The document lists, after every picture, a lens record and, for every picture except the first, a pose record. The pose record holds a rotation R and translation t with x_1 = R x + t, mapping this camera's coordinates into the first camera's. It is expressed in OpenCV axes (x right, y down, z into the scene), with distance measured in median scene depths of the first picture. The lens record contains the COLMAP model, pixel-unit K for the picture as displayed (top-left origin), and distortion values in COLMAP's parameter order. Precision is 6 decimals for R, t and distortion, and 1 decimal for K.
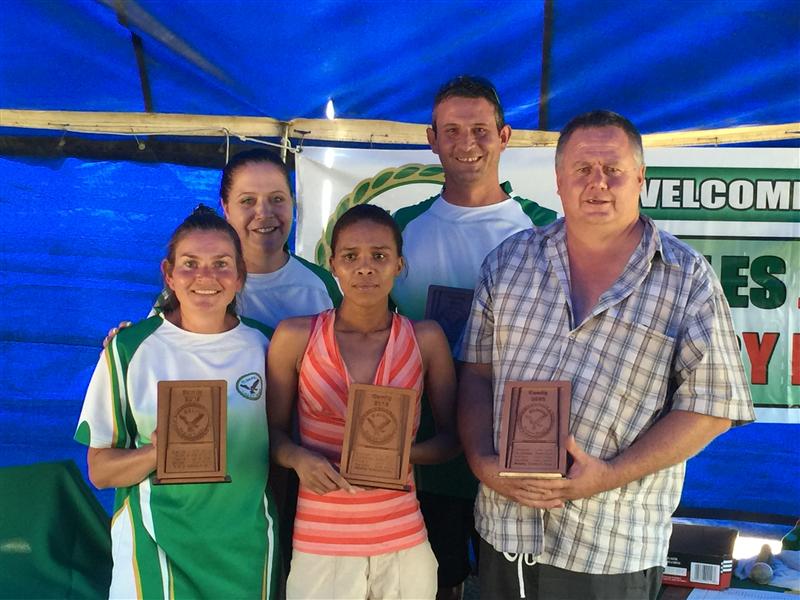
lens RADIAL K [[1648.8, 0, 398.5], [0, 1648.8, 300.7], [0, 0, 1]] dist [0.075512, 0.259499]
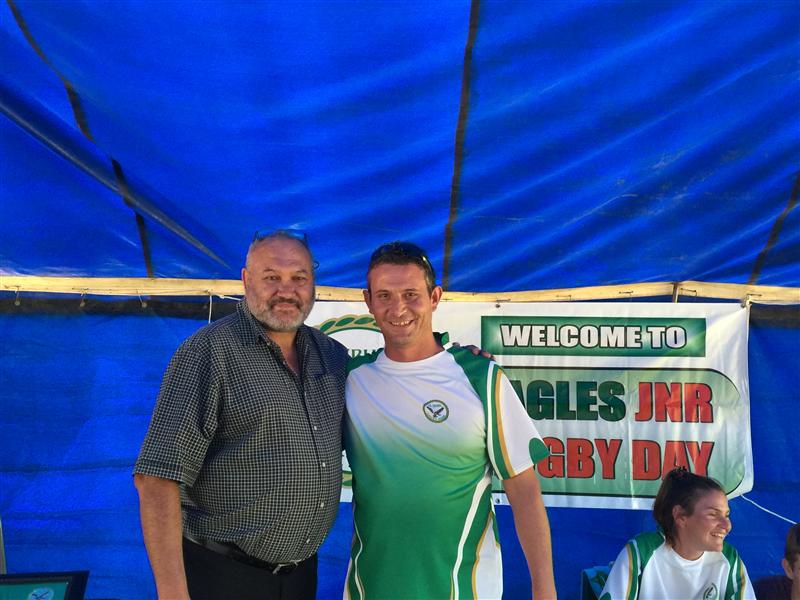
lens RADIAL K [[893.5, 0, 402.4], [0, 893.5, 298.6], [0, 0, 1]] dist [0.044836, 0.029020]
pose [[0.997975, -0.006629, 0.063257, 0.006732], [0.012500, 0.995600, -0.092873, -0.028514], [-0.062363, 0.093476, 0.993667, 0.272951]]
